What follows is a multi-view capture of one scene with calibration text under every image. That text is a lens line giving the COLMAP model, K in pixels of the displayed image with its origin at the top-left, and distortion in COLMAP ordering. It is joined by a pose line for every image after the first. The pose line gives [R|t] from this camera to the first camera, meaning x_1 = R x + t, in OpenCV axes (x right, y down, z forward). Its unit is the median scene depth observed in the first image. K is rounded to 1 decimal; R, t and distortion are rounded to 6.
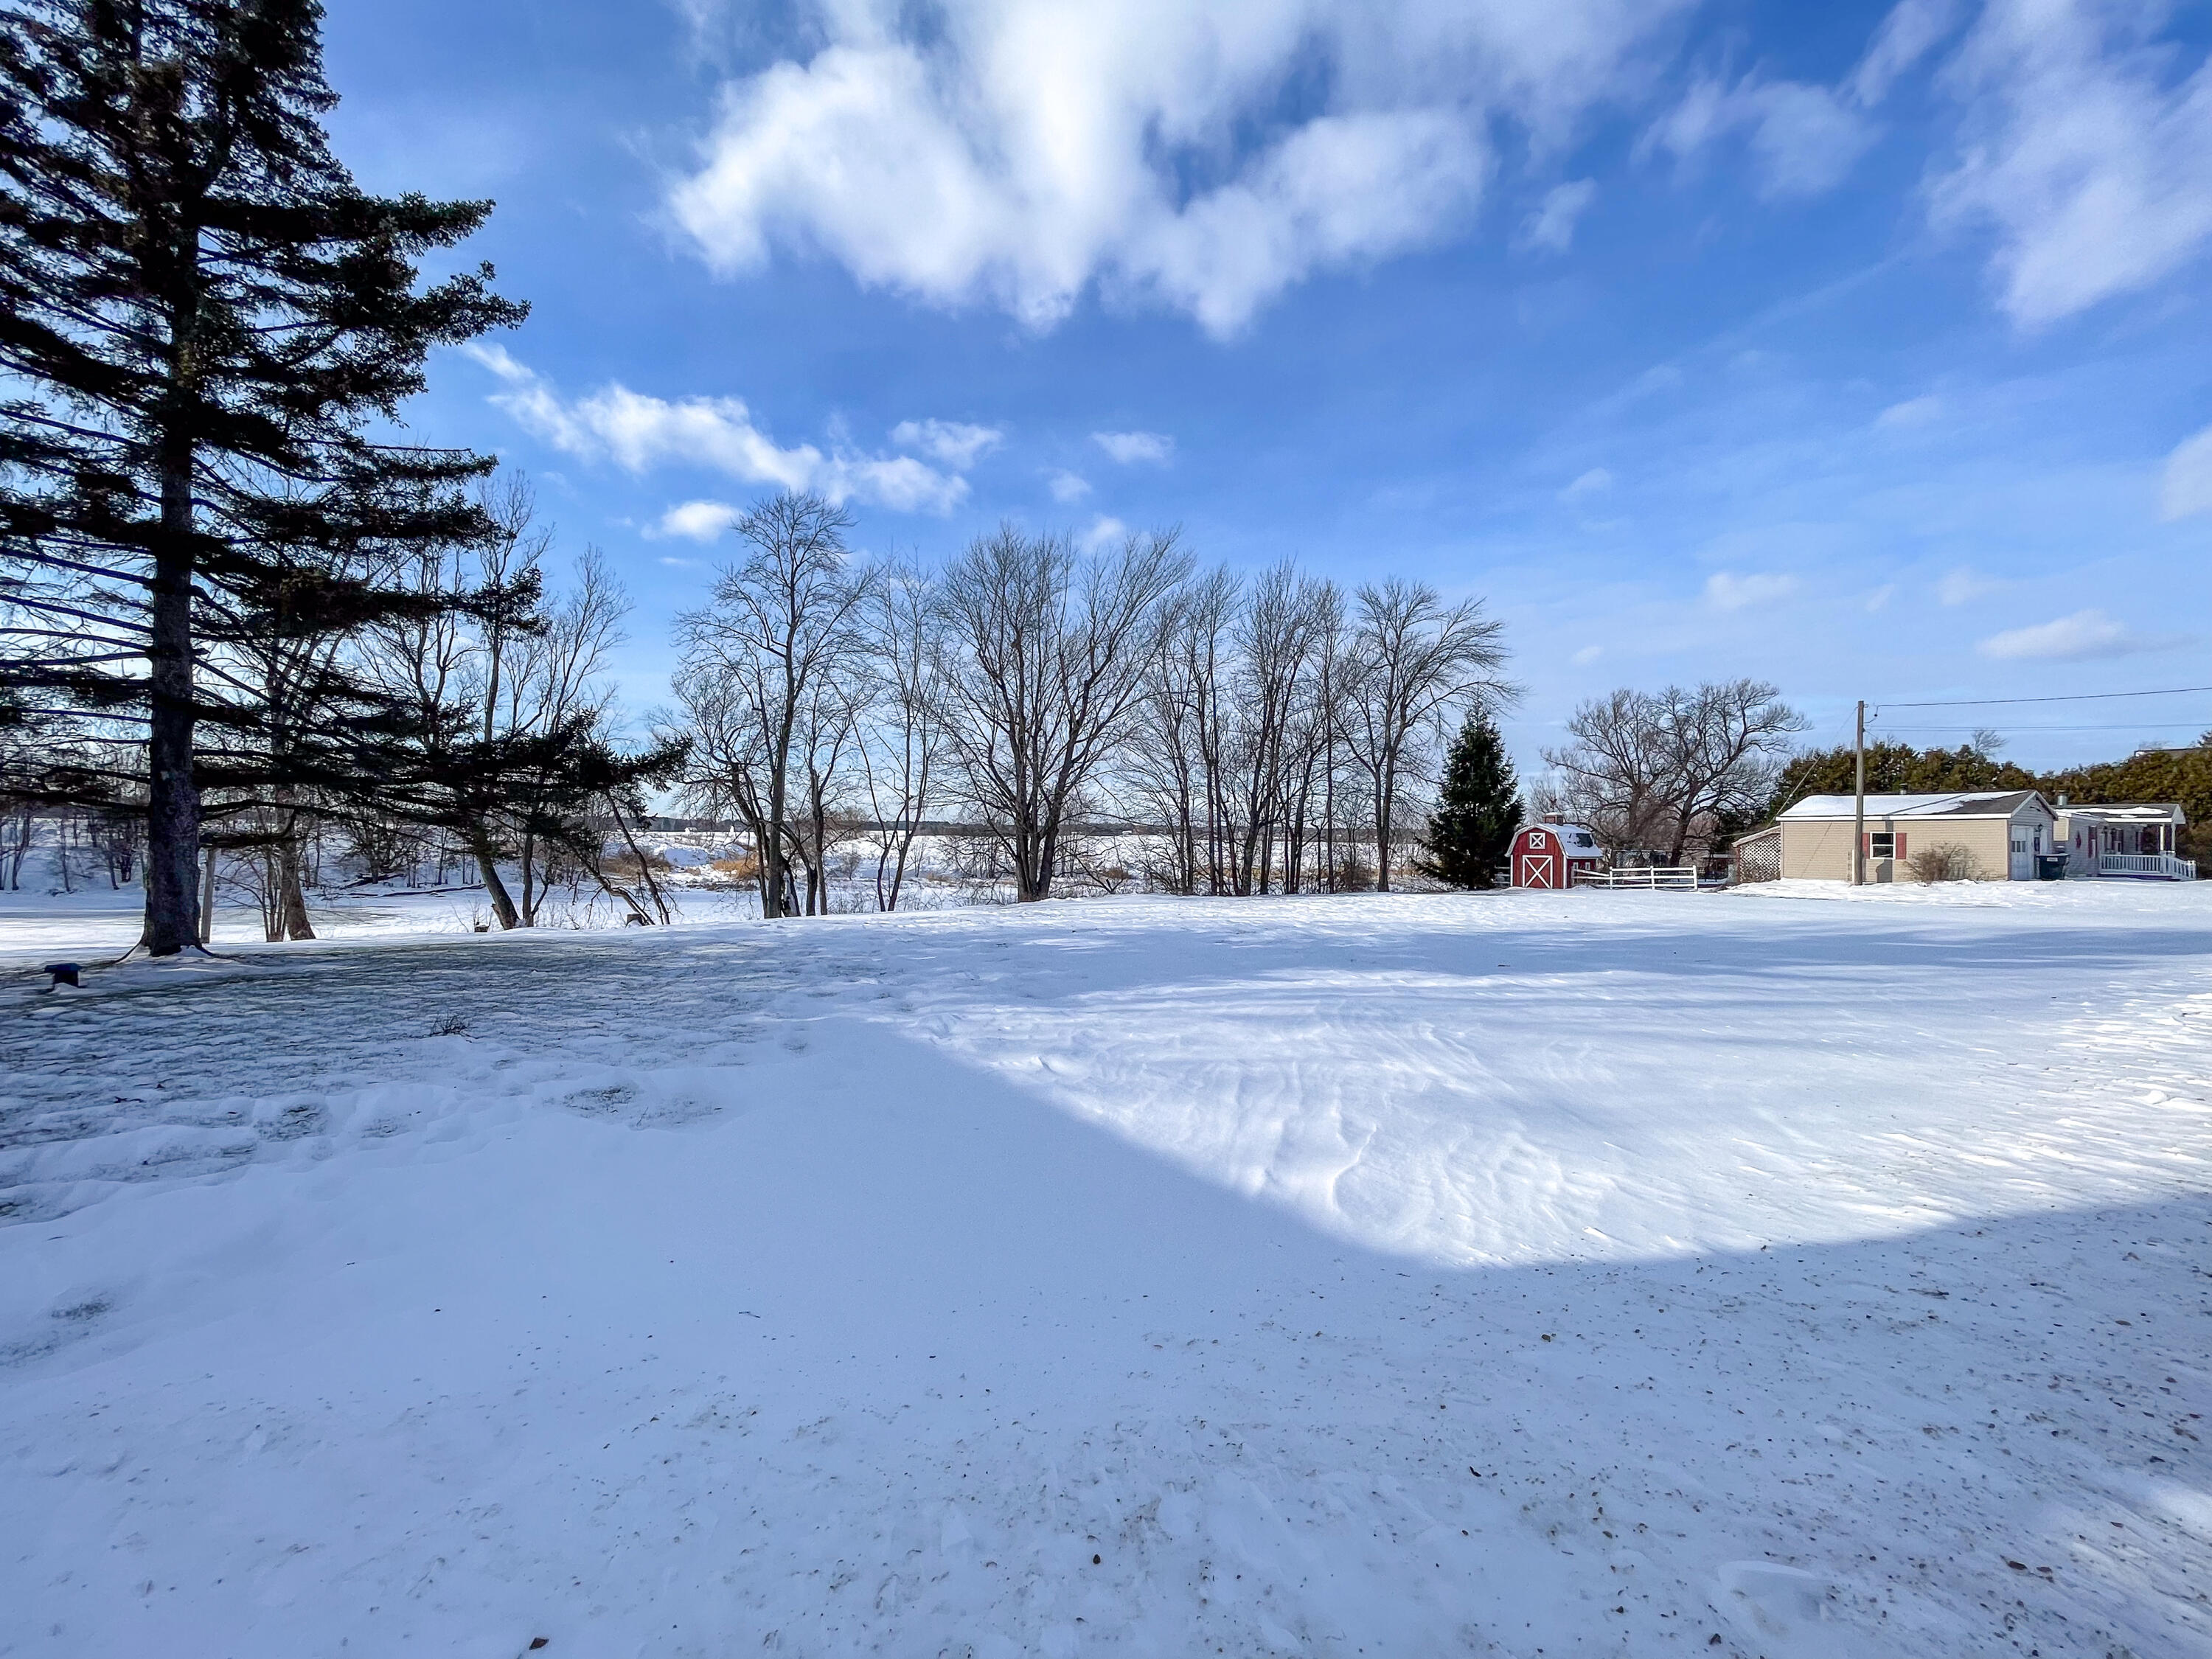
lens RADIAL K [[891.1, 0, 1096.6], [0, 891.1, 830.2], [0, 0, 1]] dist [0.000138, -0.000410]
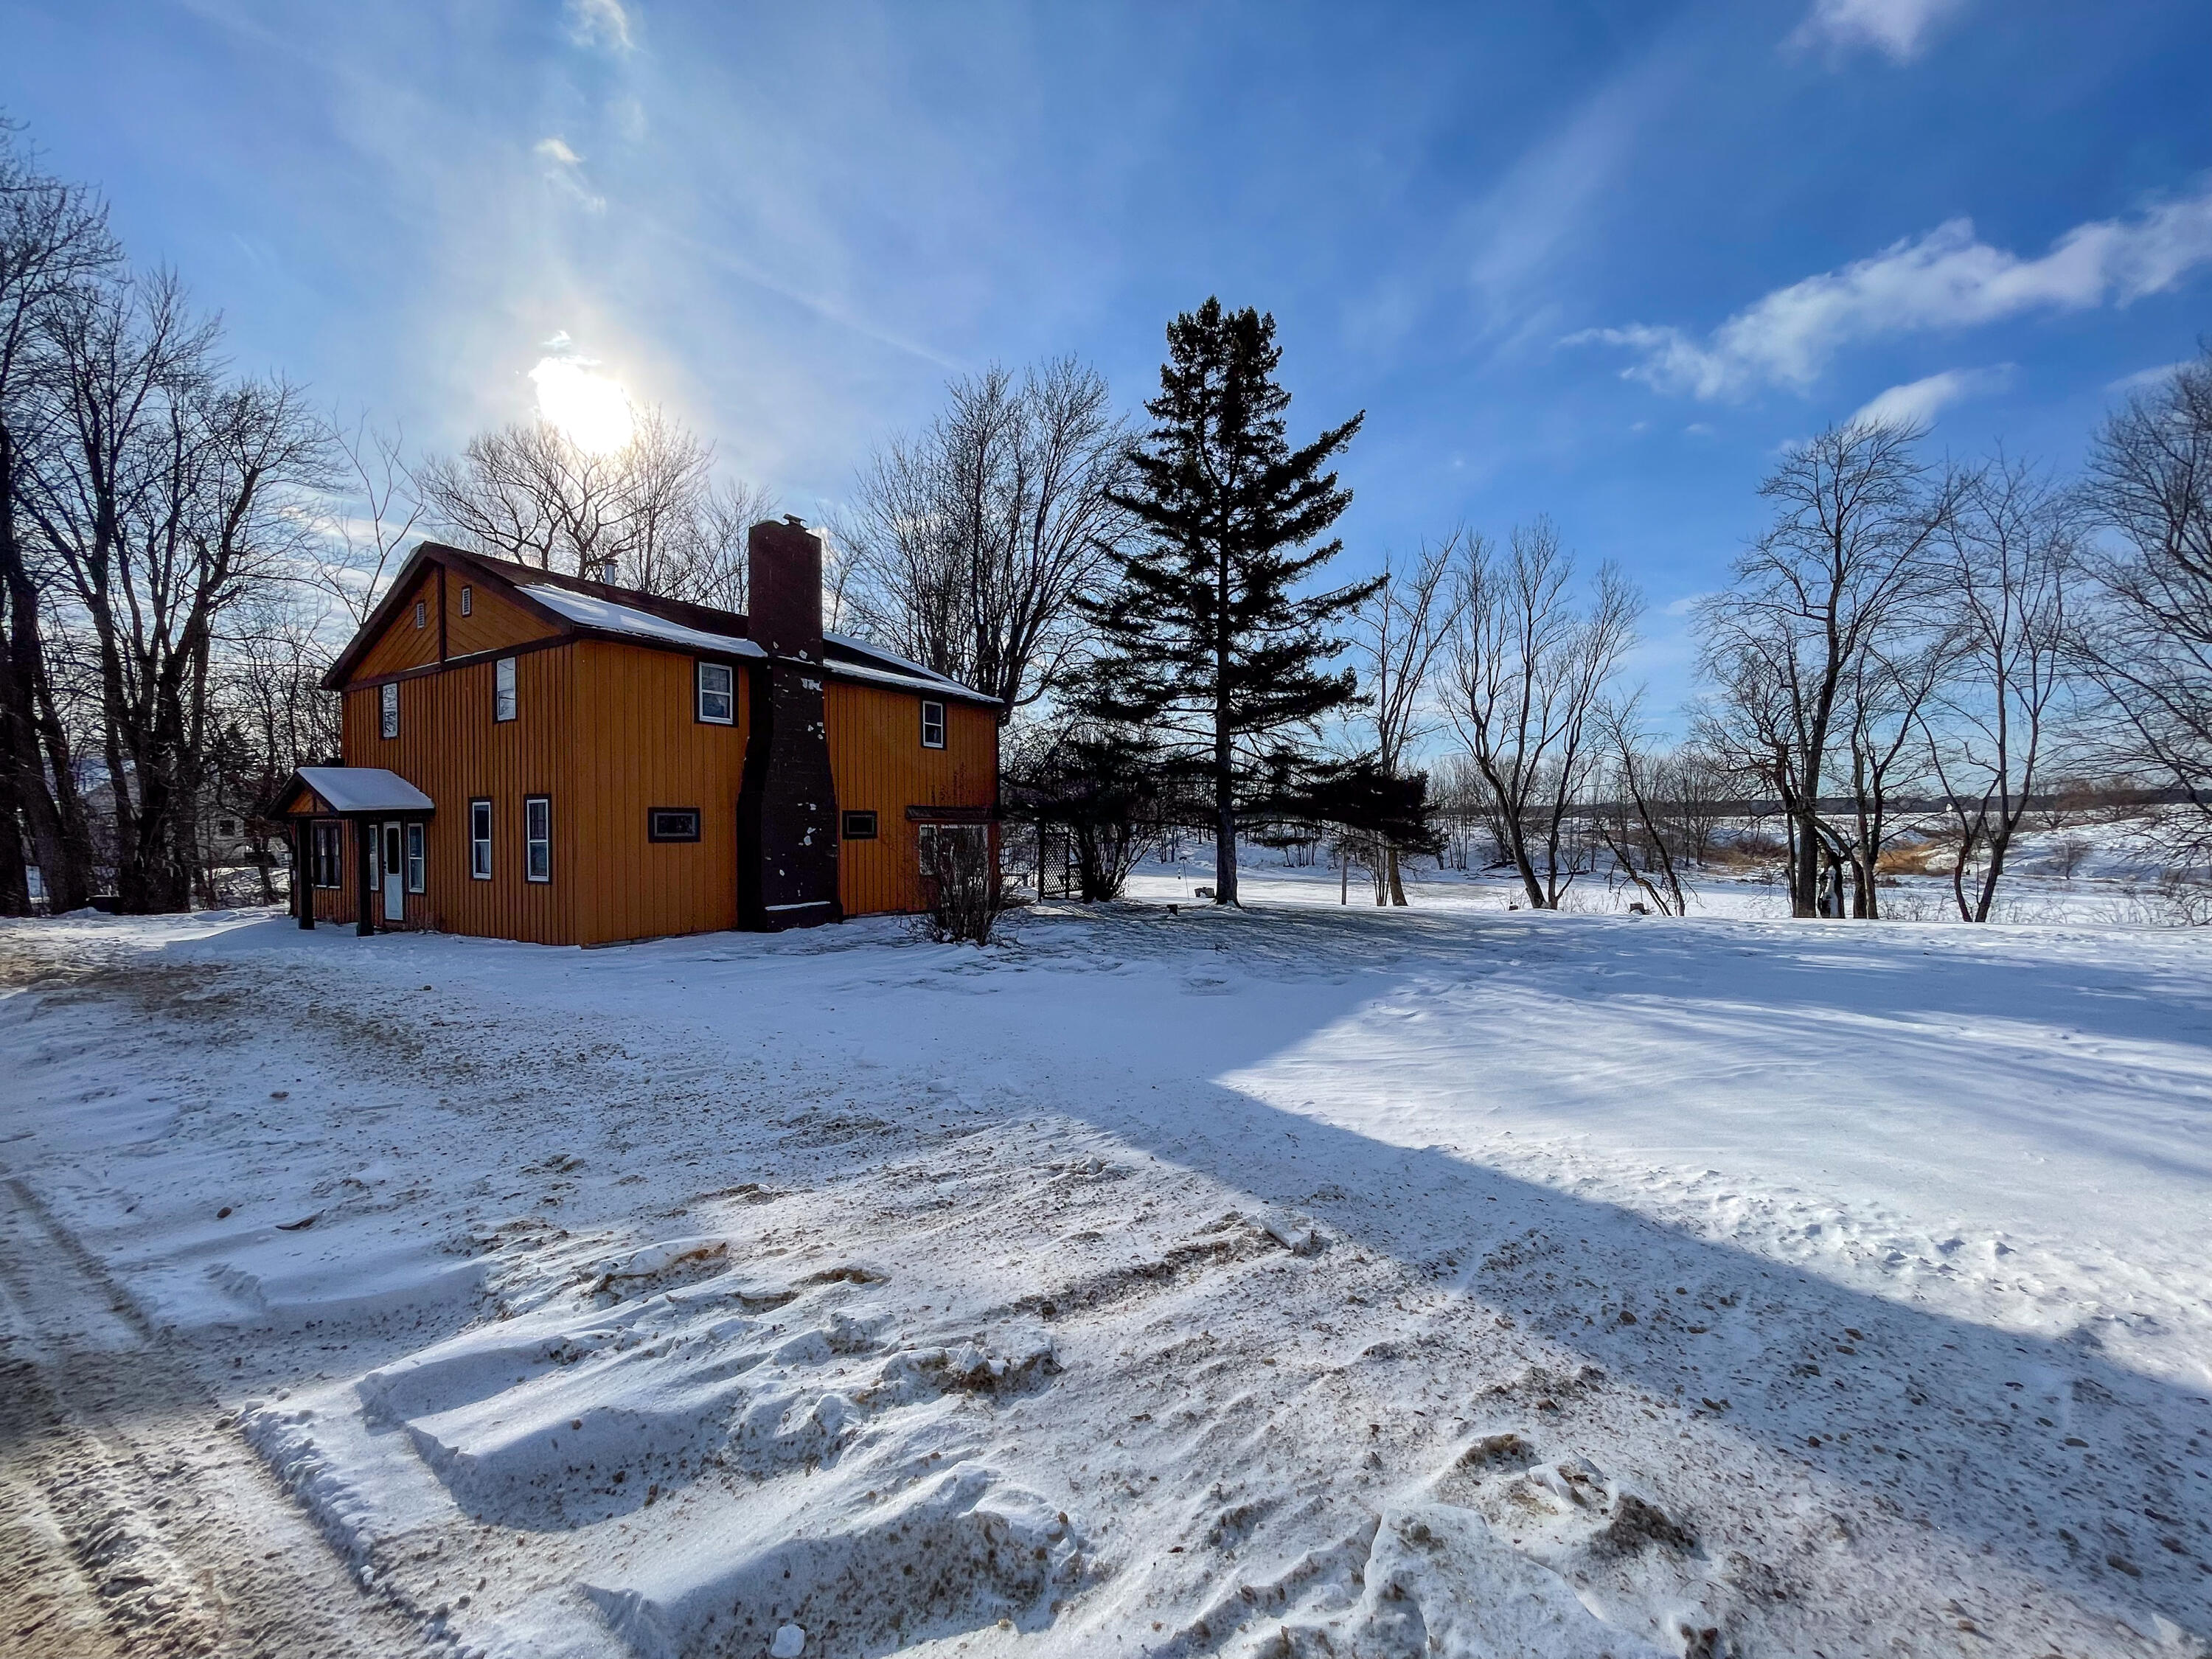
lens RADIAL K [[891.1, 0, 1096.6], [0, 891.1, 830.2], [0, 0, 1]] dist [0.000138, -0.000410]
pose [[0.396976, -0.010735, -0.917766, 0.194822], [0.024794, 0.999692, -0.000969, -0.007755], [0.917494, -0.022370, 0.397120, -0.002840]]
